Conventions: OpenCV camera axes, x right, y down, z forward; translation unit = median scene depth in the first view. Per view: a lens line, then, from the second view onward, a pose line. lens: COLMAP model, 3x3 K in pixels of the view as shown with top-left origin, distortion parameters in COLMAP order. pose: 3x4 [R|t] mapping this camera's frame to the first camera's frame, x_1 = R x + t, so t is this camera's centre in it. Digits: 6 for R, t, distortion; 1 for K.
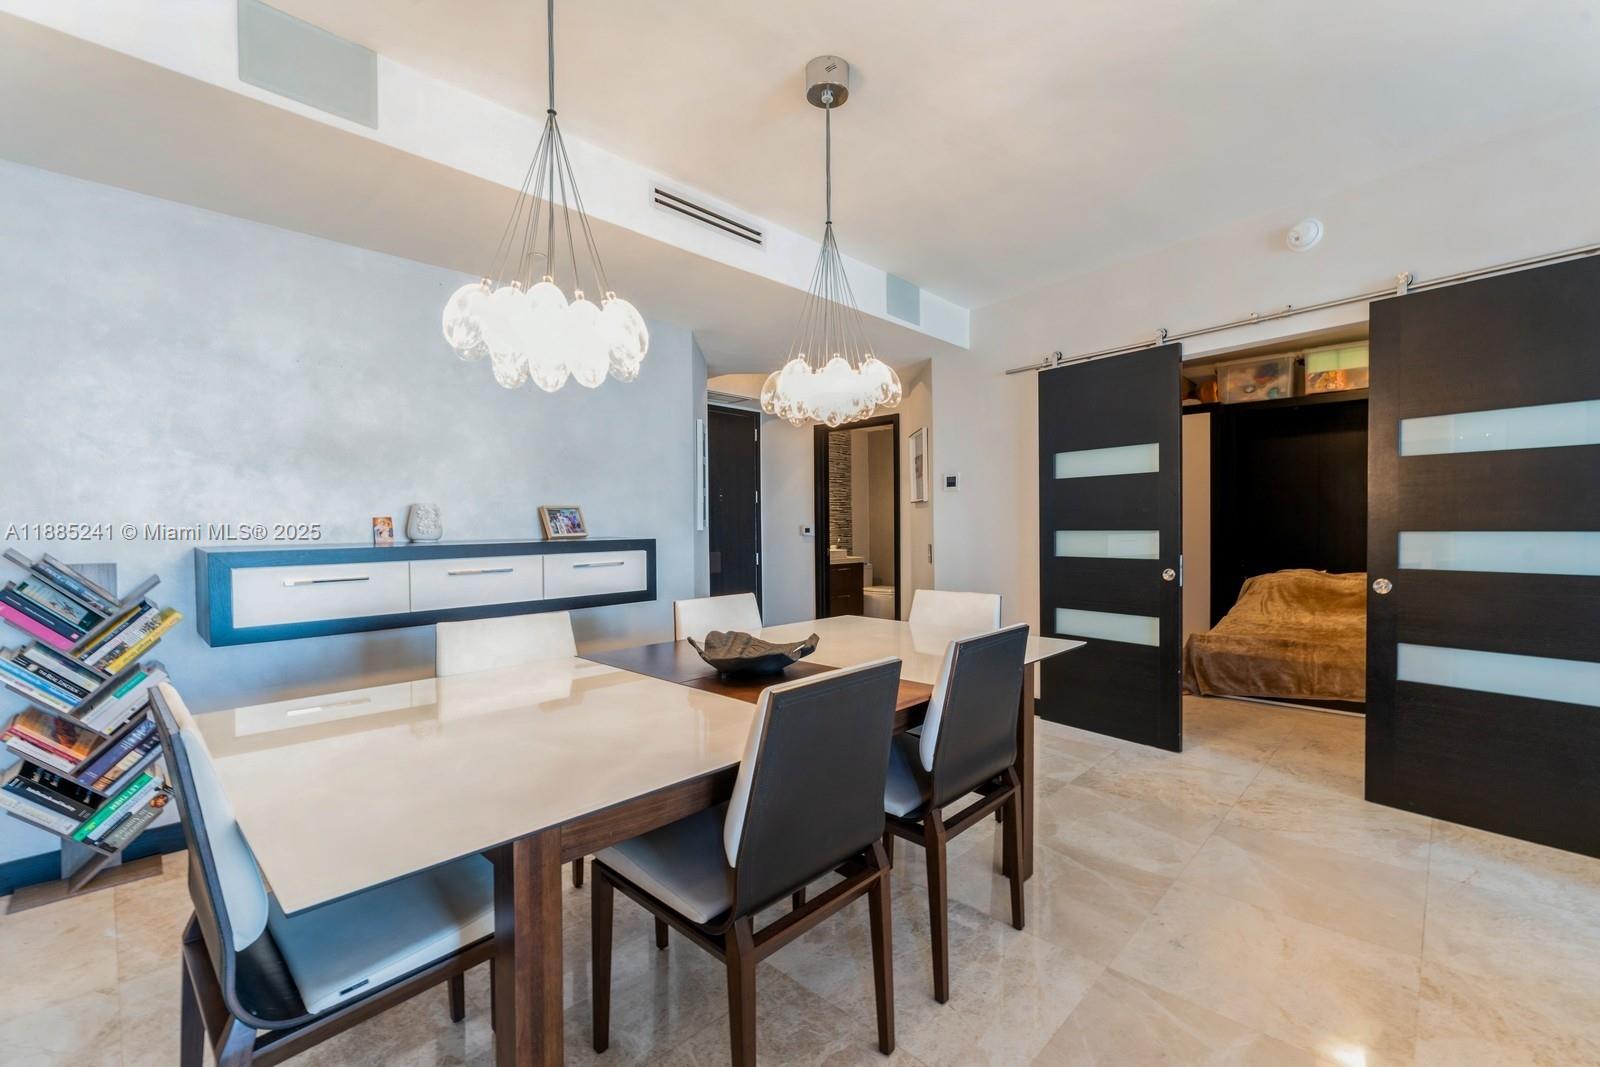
lens RADIAL K [[700.4, 0, 804.8], [0, 700.4, 531.5], [0, 0, 1]] dist [-0.001742, -0.002495]
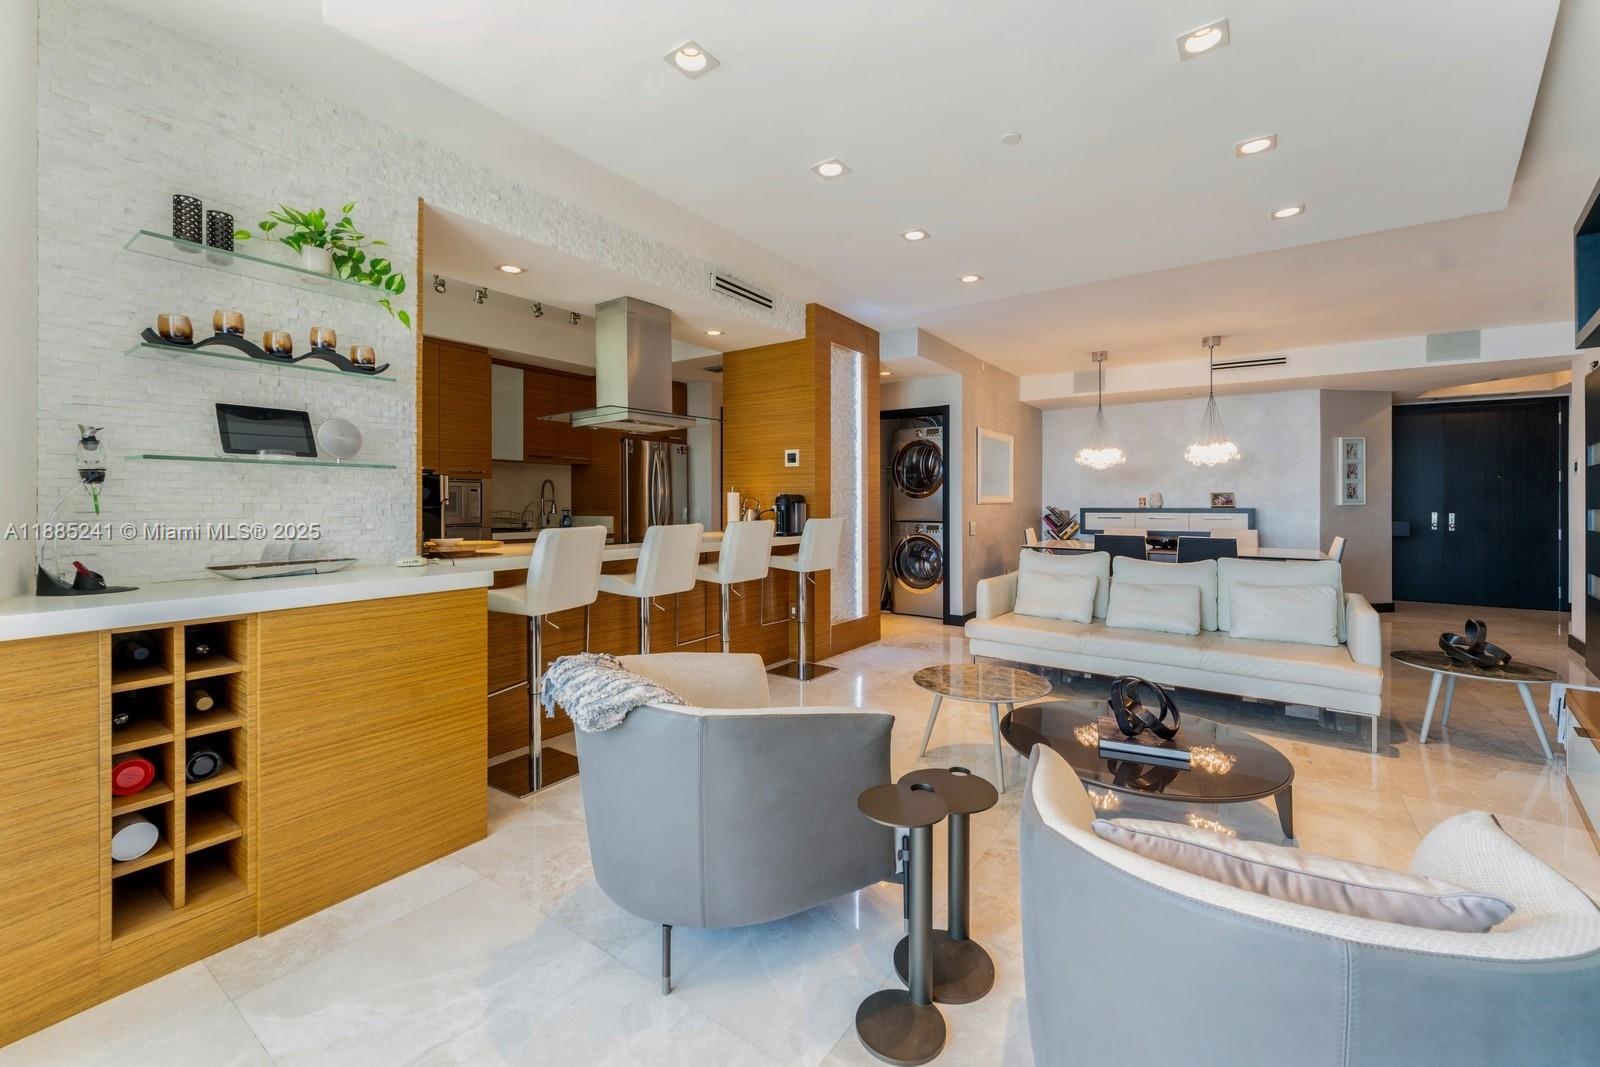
lens RADIAL K [[646.4, 0, 804.4], [0, 646.4, 504.0], [0, 0, 1]] dist [0.000383, -0.000345]
pose [[0.141781, 0.013650, -0.989804, 1.828585], [-0.012685, 0.999848, 0.011972, -0.009636], [0.989817, 0.010858, 0.141932, -0.727921]]
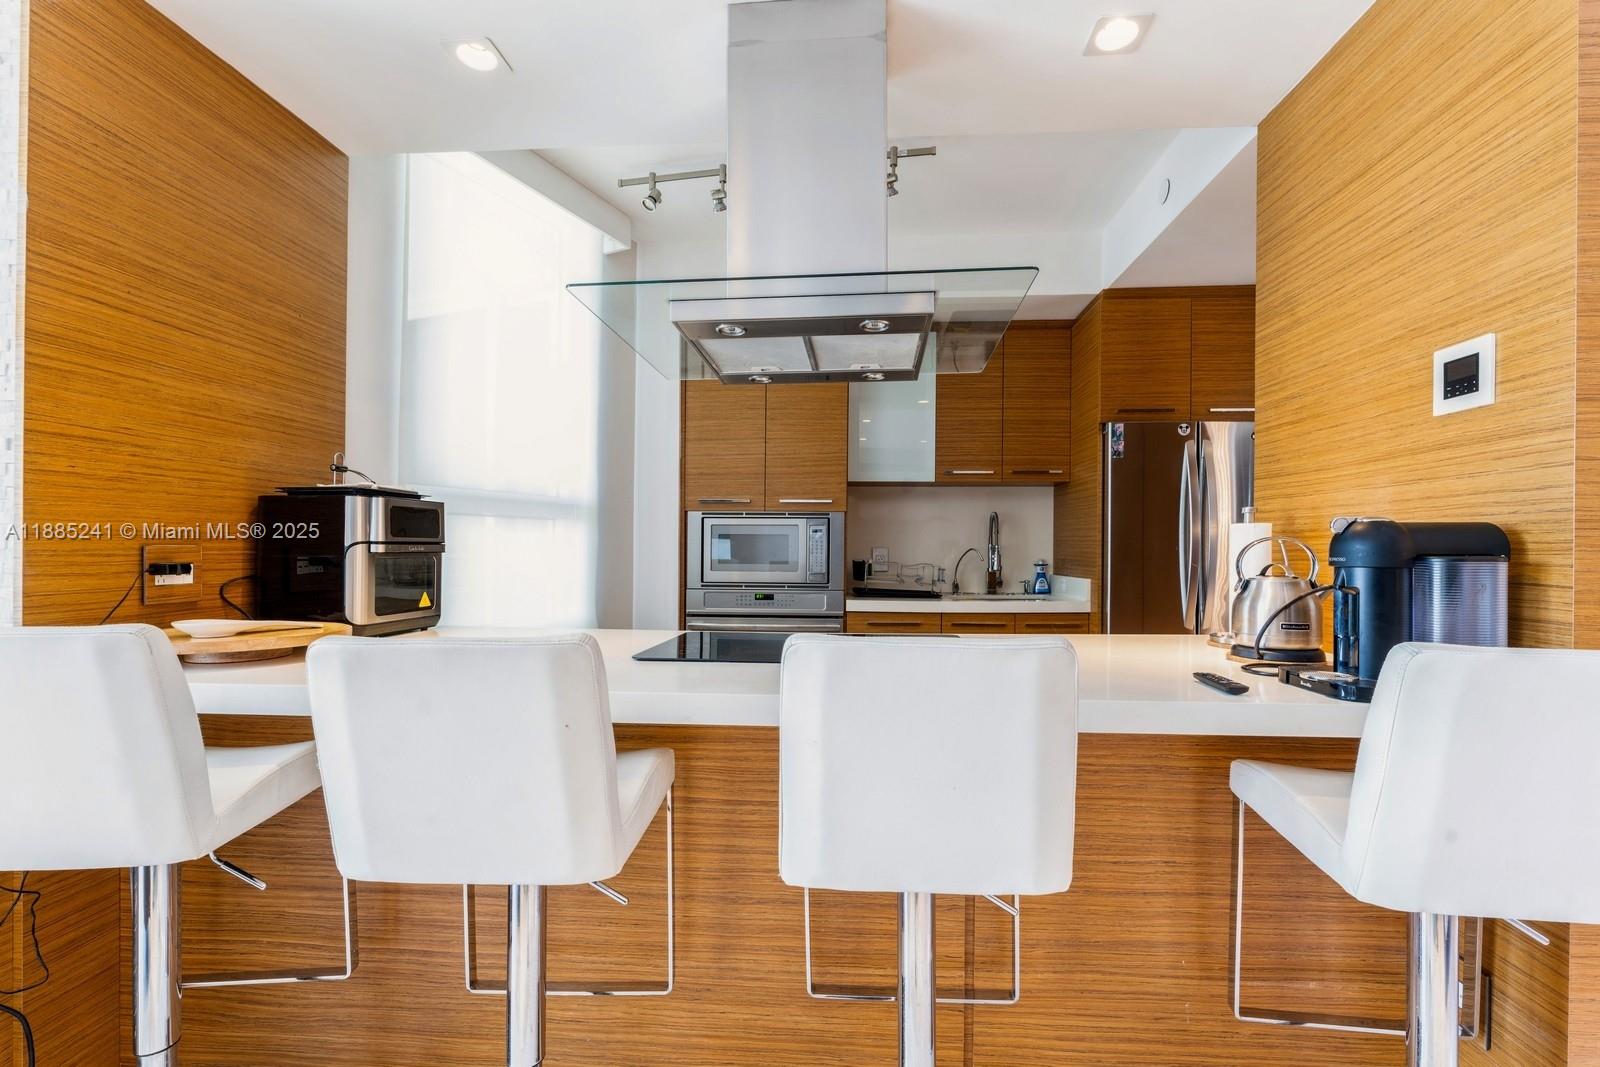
lens RADIAL K [[700.4, 0, 803.6], [0, 700.4, 550.3], [0, 0, 1]] dist [-0.001742, -0.002495]
pose [[-0.771818, 0.008860, -0.635782, 0.765524], [-0.005541, 0.999771, 0.020659, -0.004437], [0.635819, 0.019468, -0.771593, -0.445009]]
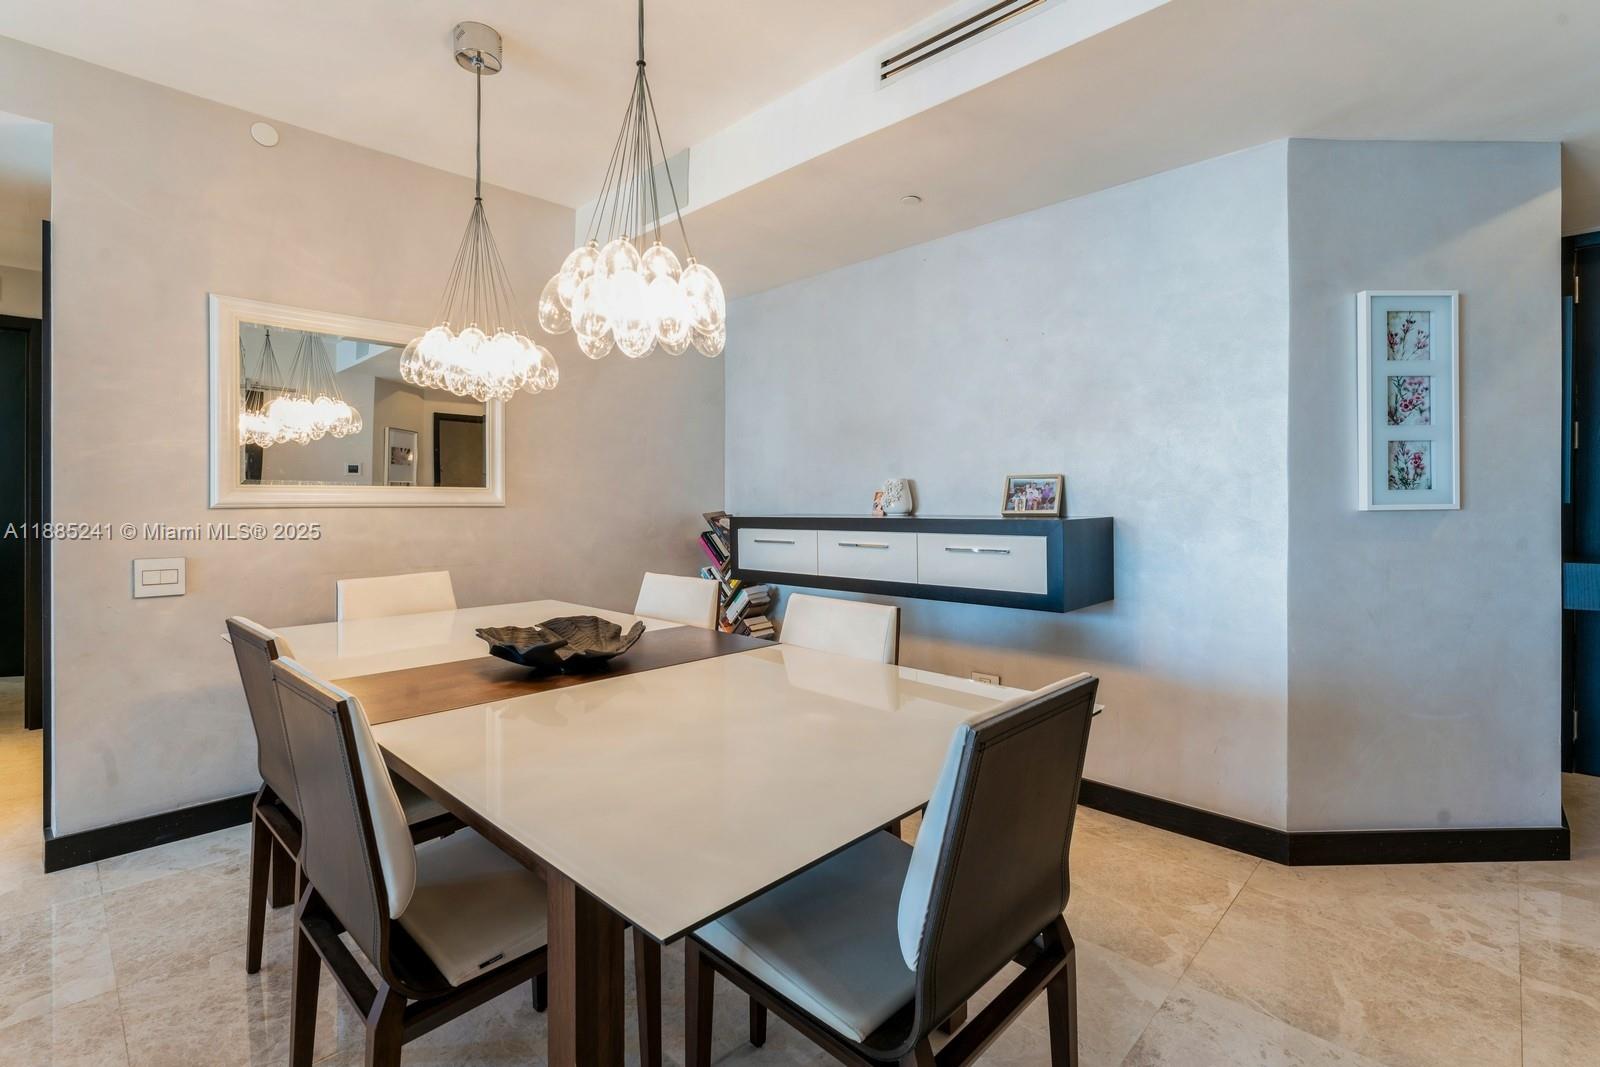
lens RADIAL K [[730.9, 0, 797.7], [0, 730.9, 508.4], [0, 0, 1]] dist [0.000889, -0.000260]
pose [[-0.000887, 0.014894, -0.999889, 0.594556], [-0.009766, 0.999841, 0.014902, -0.011010], [0.999952, 0.009778, -0.000742, 0.908206]]
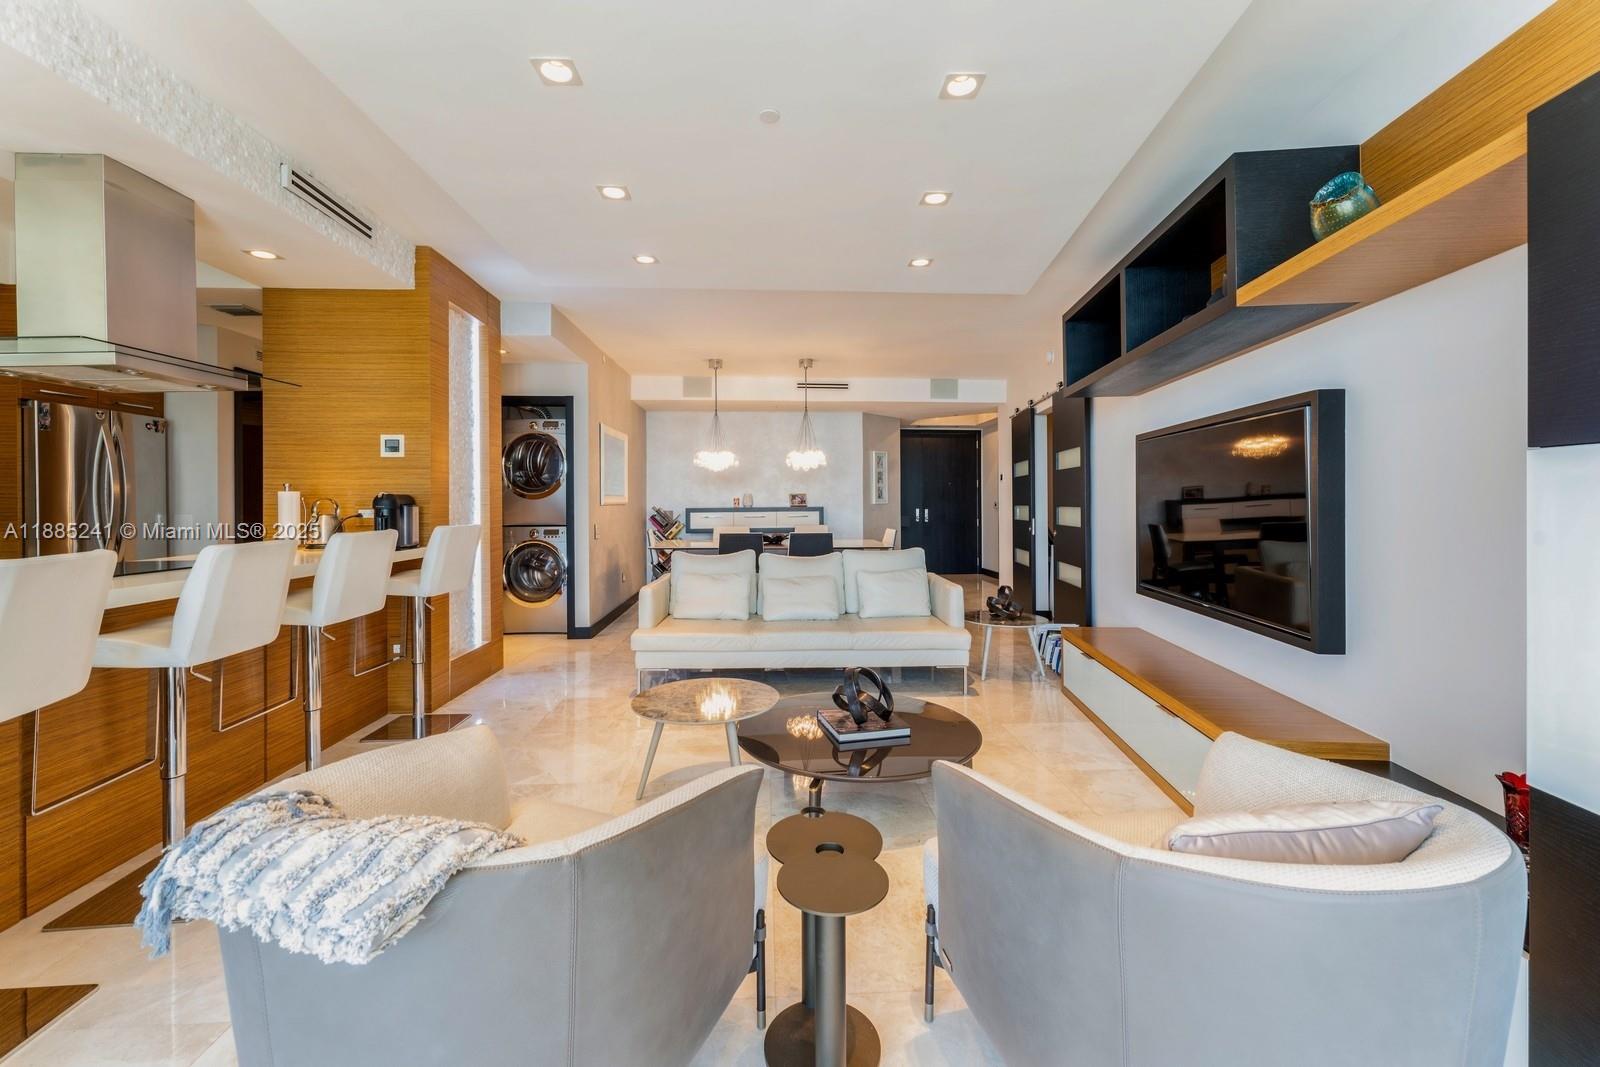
lens RADIAL K [[646.4, 0, 801.3], [0, 646.4, 500.1], [0, 0, 1]] dist [0.000383, -0.000345]
pose [[0.725461, 0.004463, -0.688249, 1.605603], [-0.009514, 0.999948, -0.003545, -0.005457], [0.688198, 0.009120, 0.725466, -0.887476]]
